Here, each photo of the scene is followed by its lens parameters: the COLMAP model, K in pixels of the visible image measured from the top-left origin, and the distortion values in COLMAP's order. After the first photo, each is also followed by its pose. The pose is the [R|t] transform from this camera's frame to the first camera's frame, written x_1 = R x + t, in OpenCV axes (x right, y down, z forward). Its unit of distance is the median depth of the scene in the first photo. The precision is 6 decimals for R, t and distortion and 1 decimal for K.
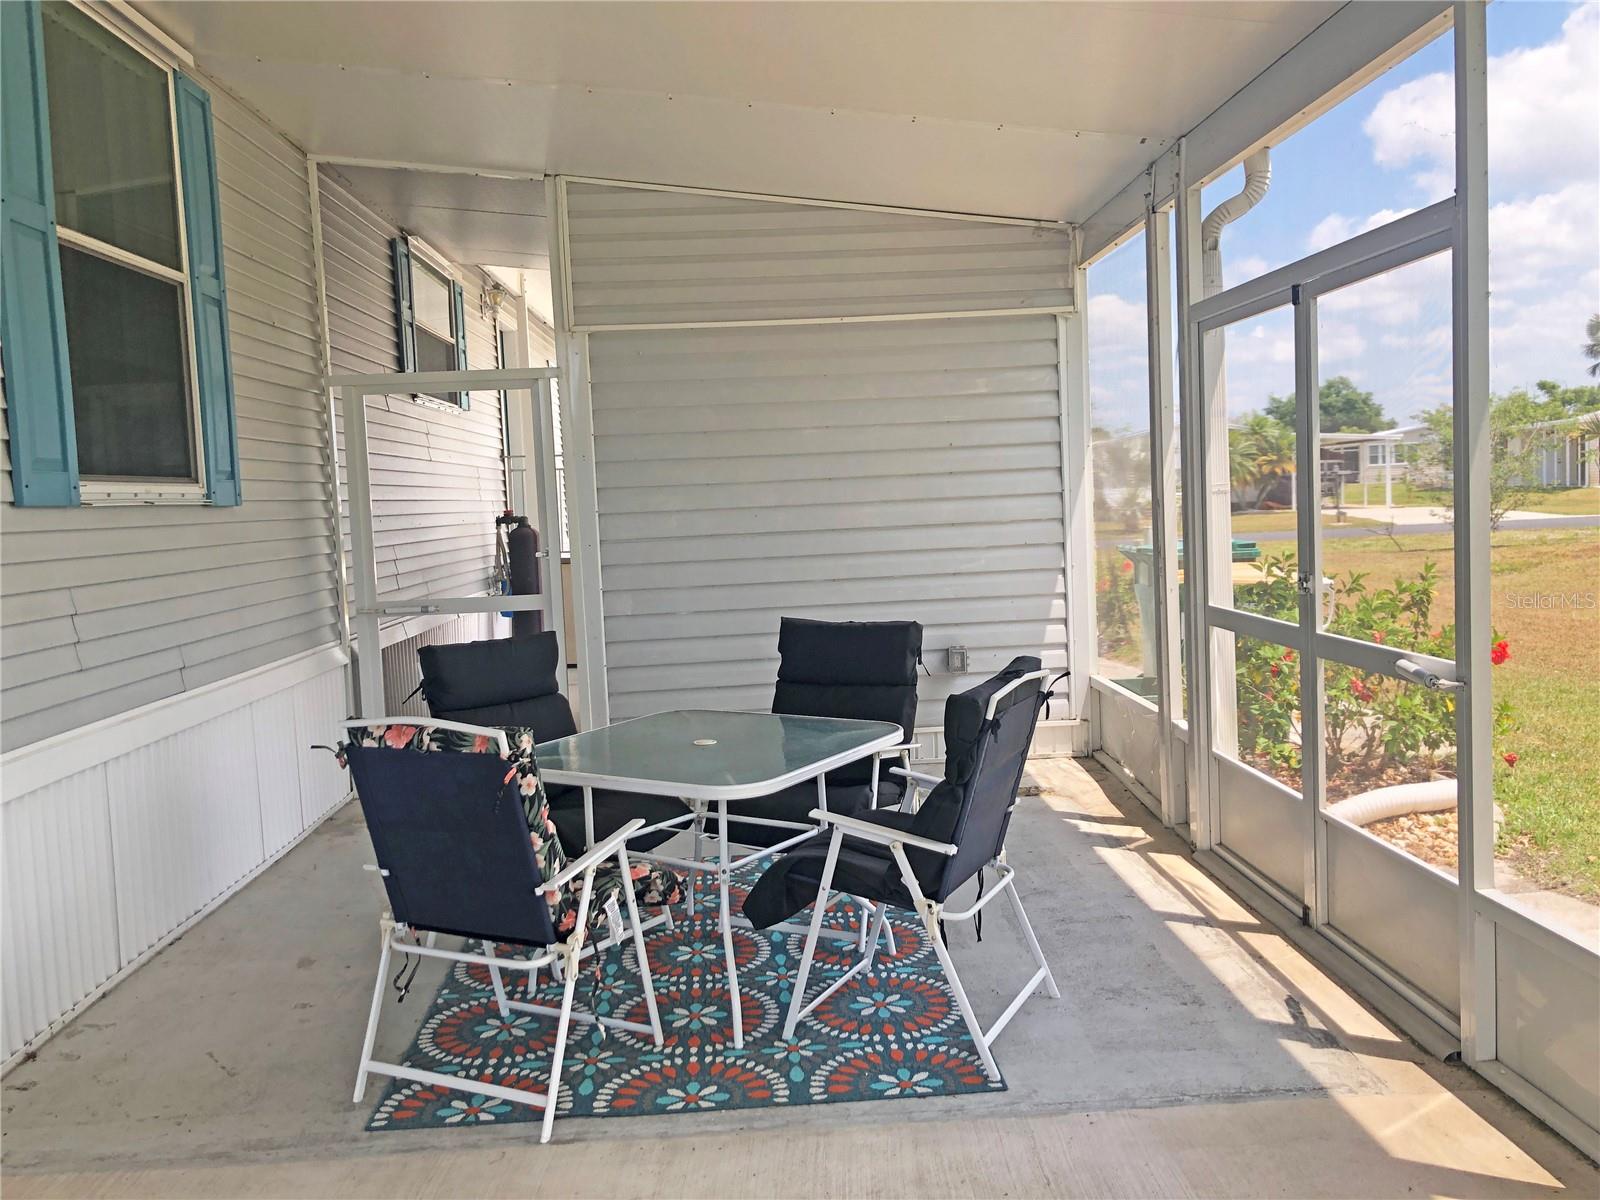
lens RADIAL K [[1309.2, 0, 820.1], [0, 1309.2, 576.2], [0, 0, 1]] dist [0.040373, -0.076547]
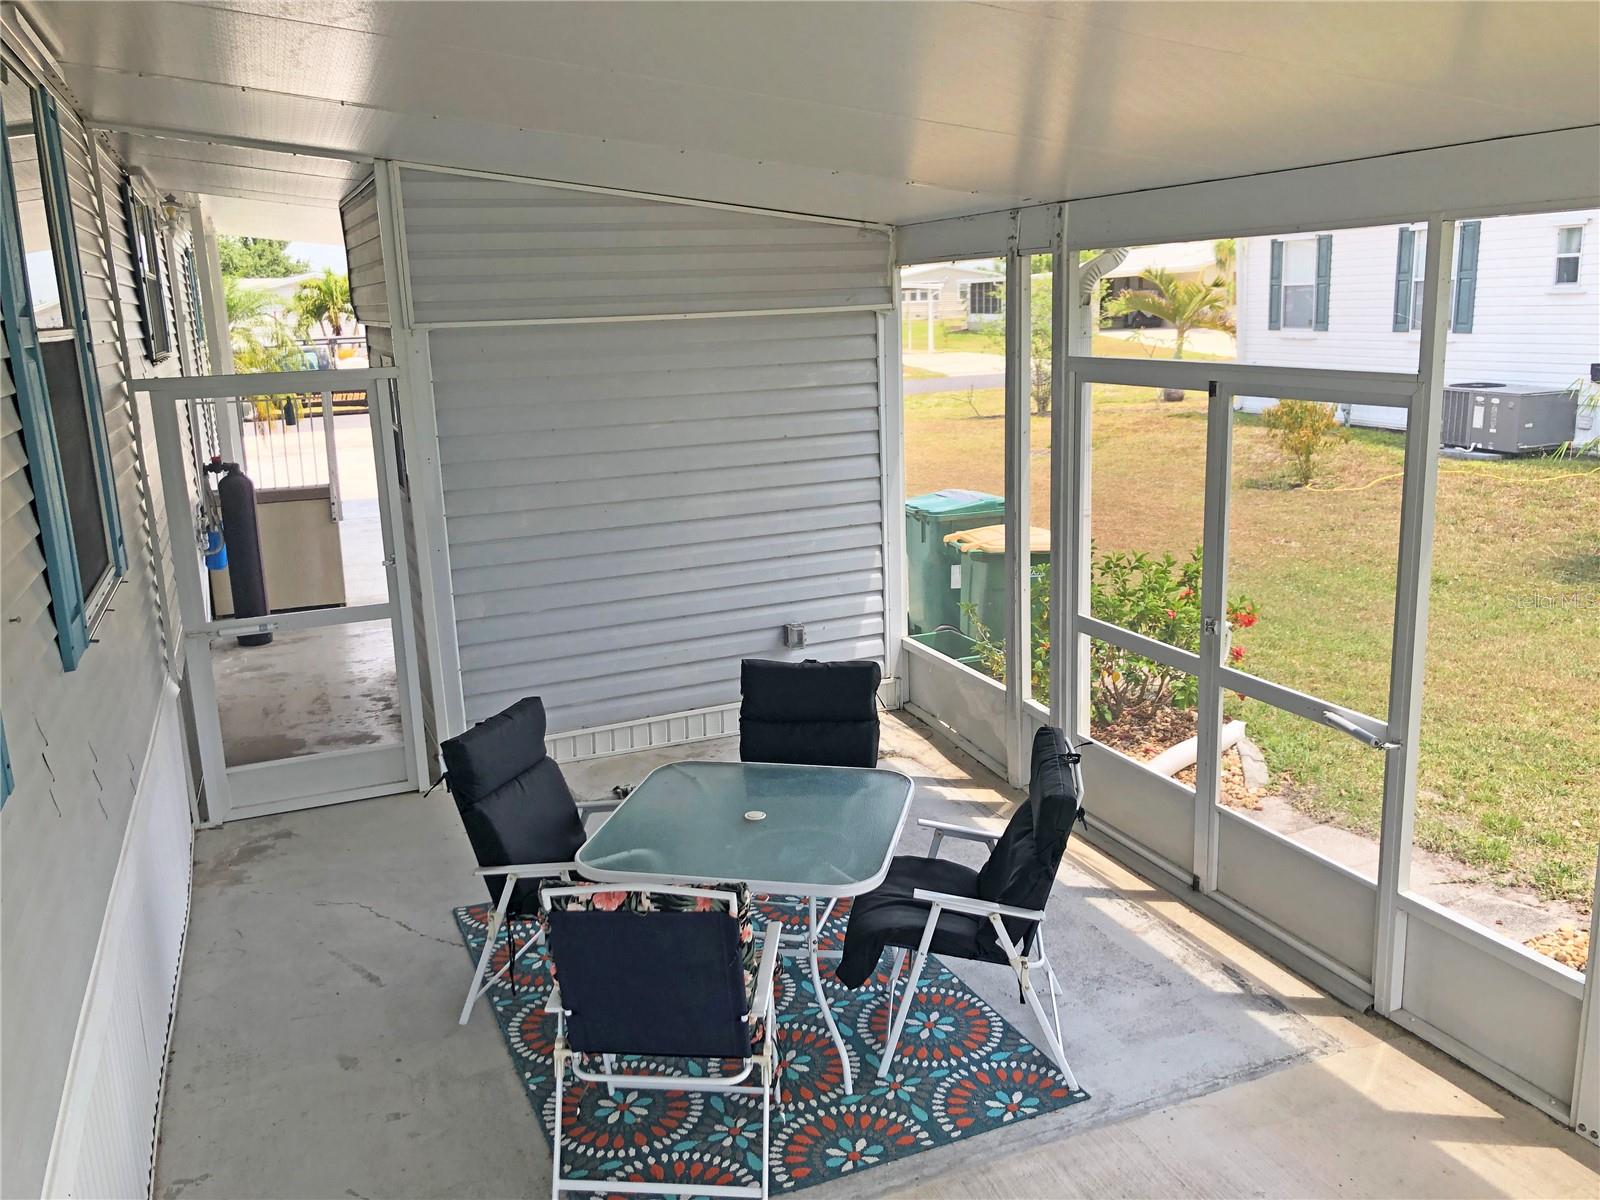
lens RADIAL K [[1302.0, 0, 813.5], [0, 1302.0, 587.6], [0, 0, 1]] dist [0.042128, -0.056516]
pose [[0.941764, -0.060821, 0.330728, -0.327848], [0.013926, 0.989718, 0.142353, -0.180613], [-0.335985, -0.129457, 0.932928, -0.003395]]
